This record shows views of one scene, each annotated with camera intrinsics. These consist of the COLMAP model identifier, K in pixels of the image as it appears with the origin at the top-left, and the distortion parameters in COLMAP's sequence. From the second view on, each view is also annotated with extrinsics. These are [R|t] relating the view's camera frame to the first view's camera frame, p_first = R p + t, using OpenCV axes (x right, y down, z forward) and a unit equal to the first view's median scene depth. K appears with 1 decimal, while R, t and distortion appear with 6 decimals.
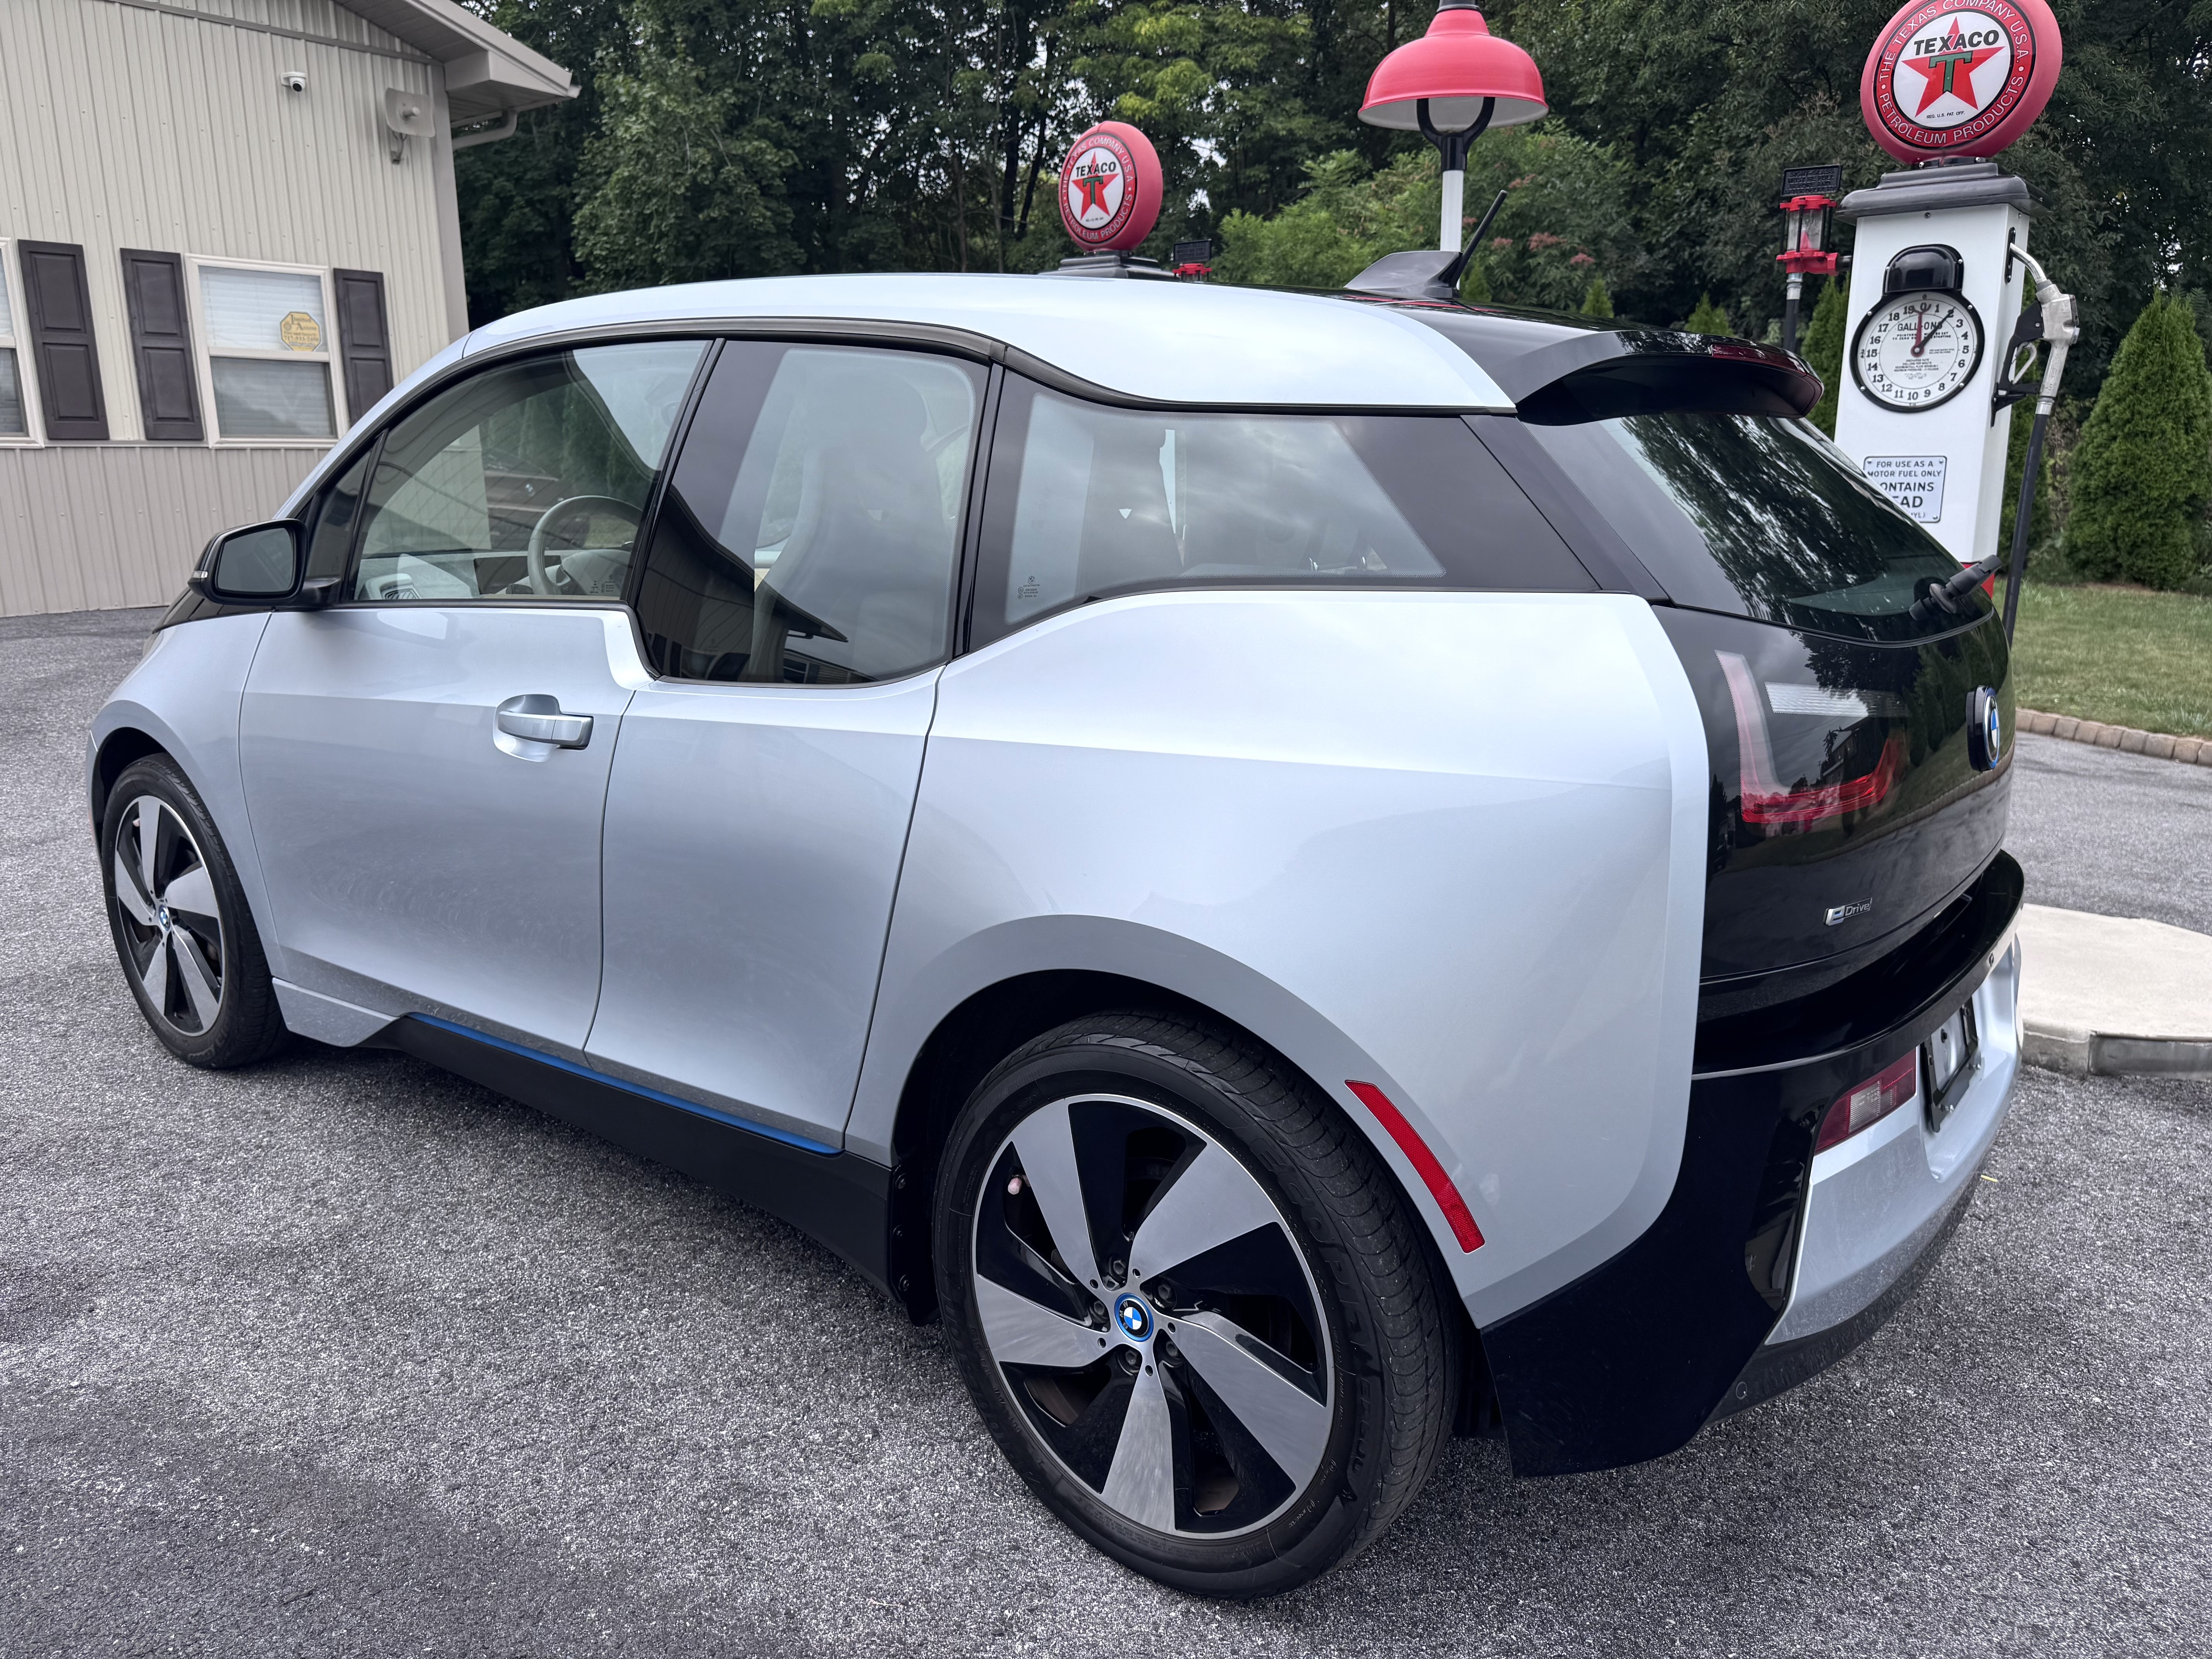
lens RADIAL K [[1573.2, 0, 1111.7], [0, 1573.2, 789.8], [0, 0, 1]] dist [0.002985, -0.003836]
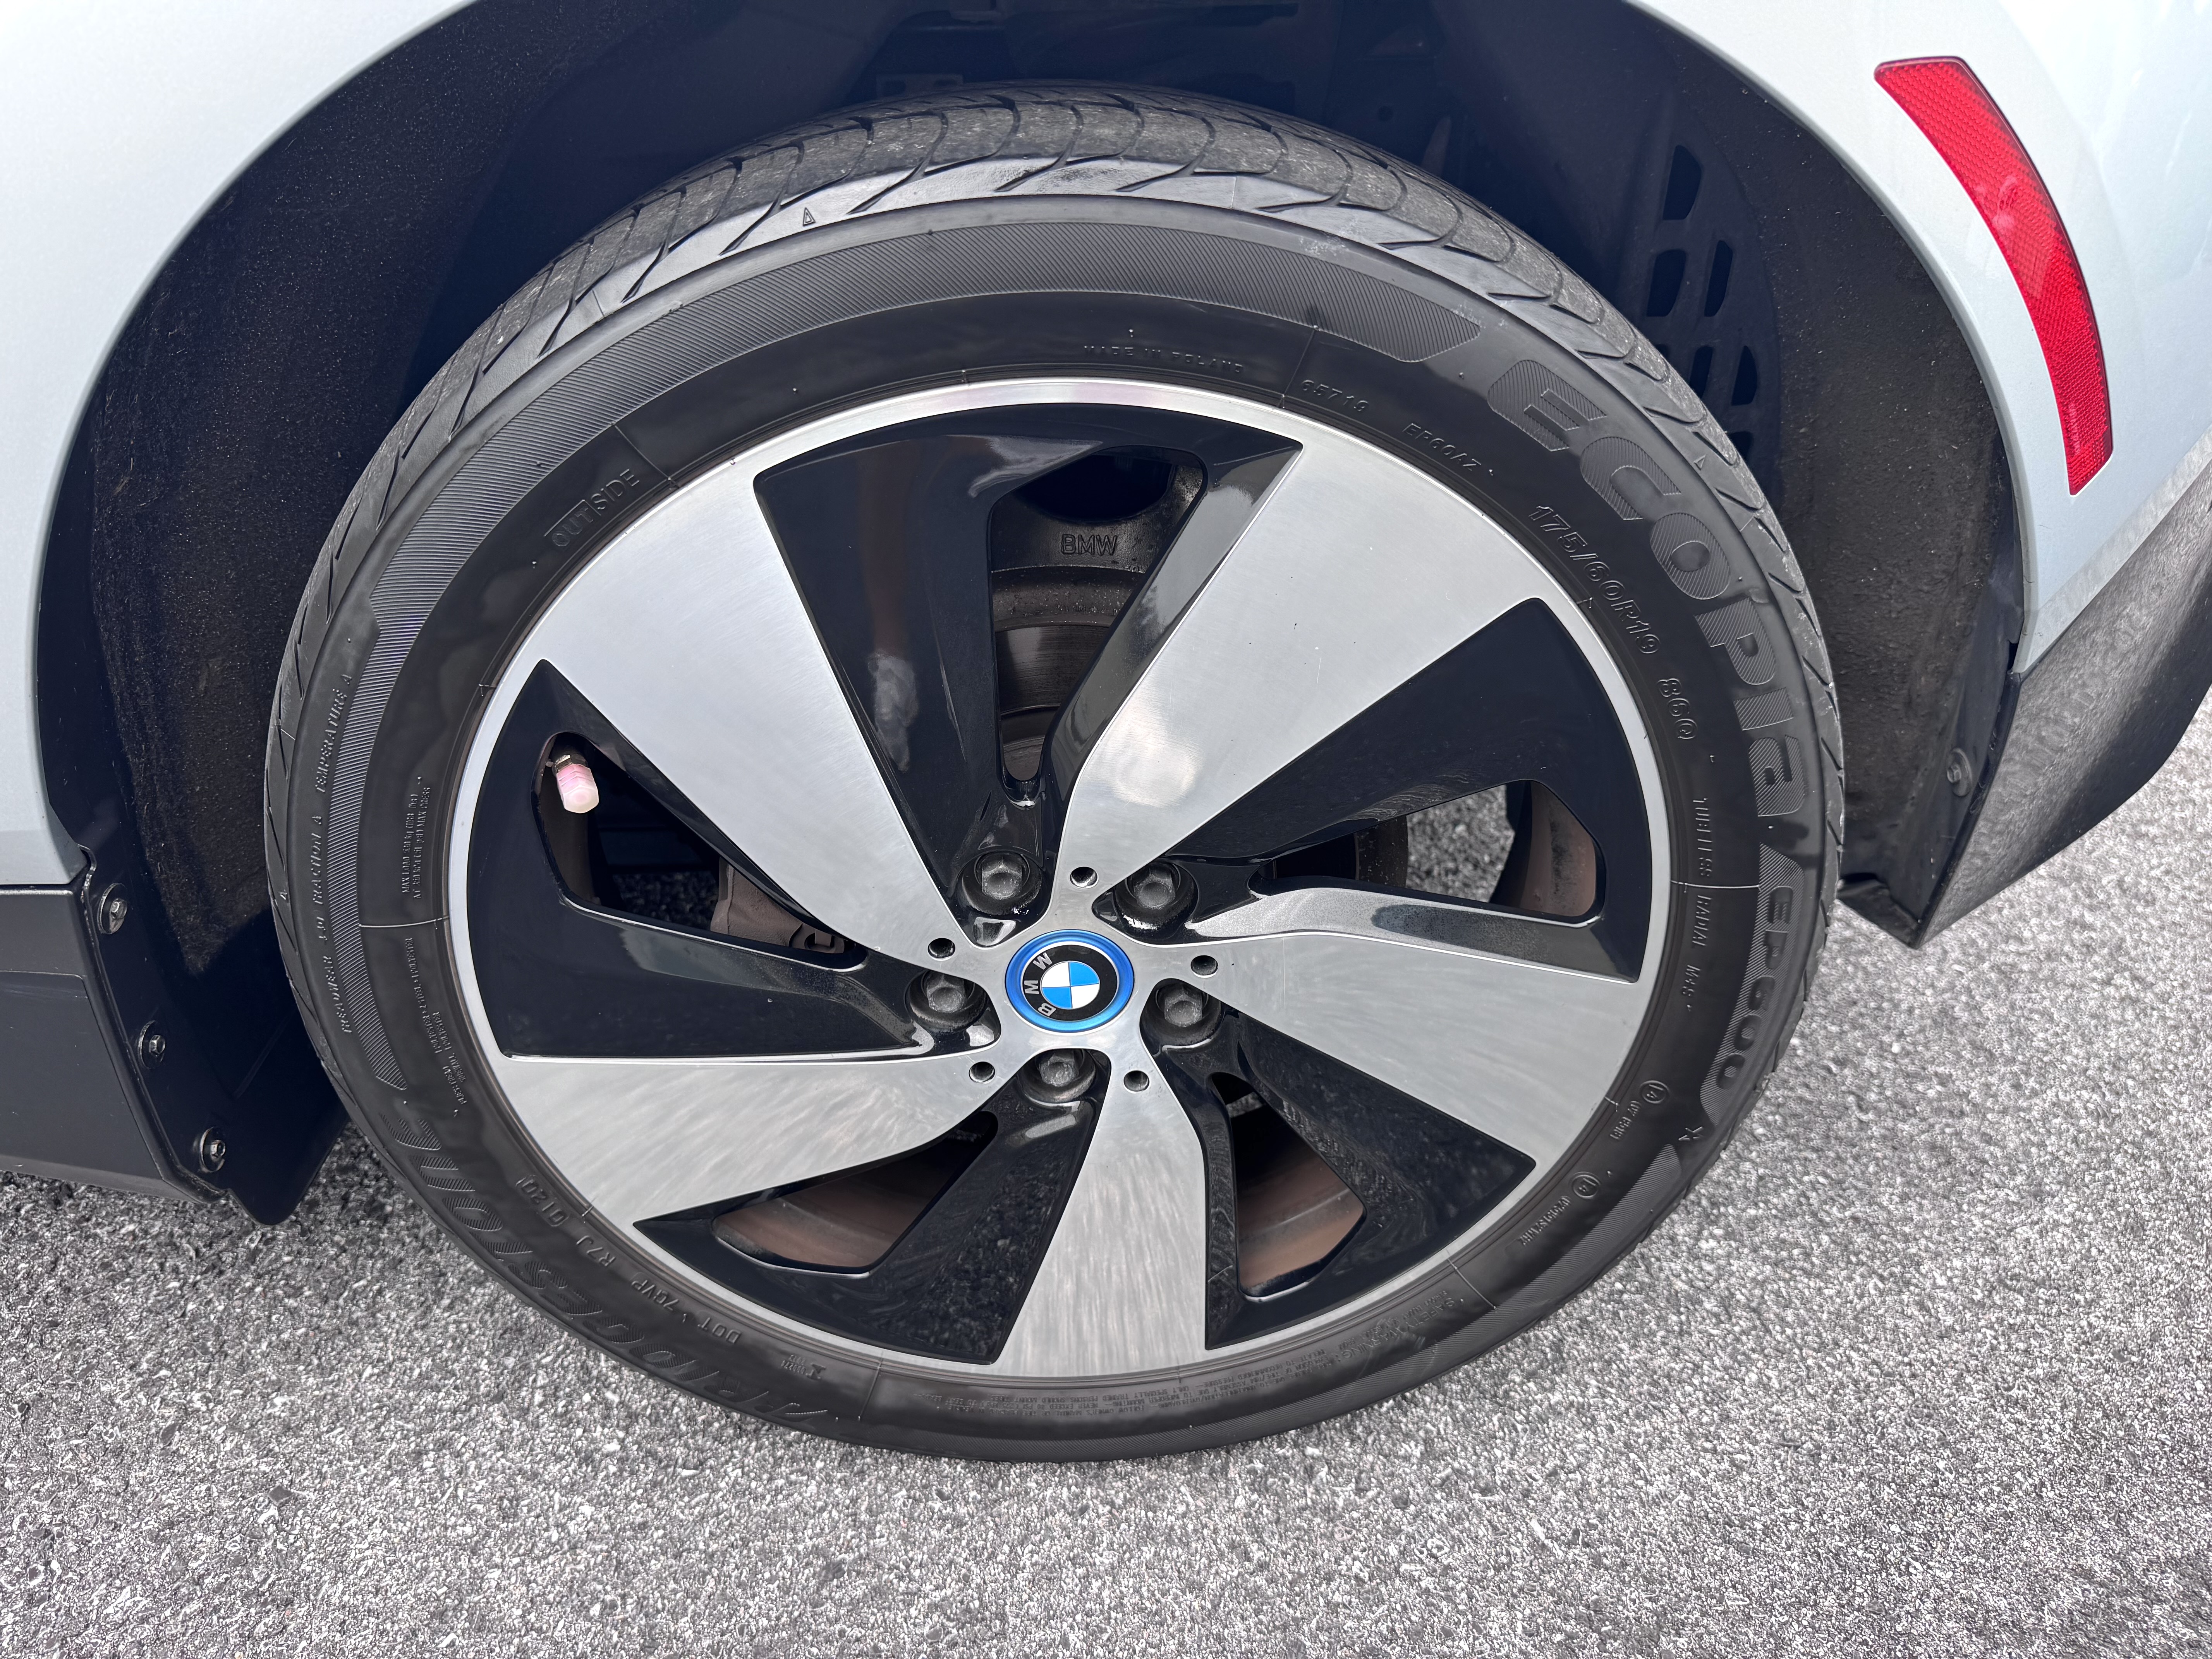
lens RADIAL K [[1619.1, 0, 1043.5], [0, 1619.1, 797.0], [0, 0, 1]] dist [-0.000155, -0.003566]
pose [[0.771039, -0.364578, 0.522094, -0.157457], [0.154446, 0.902472, 0.402108, 0.125896], [-0.617775, -0.229405, 0.752148, 0.650725]]
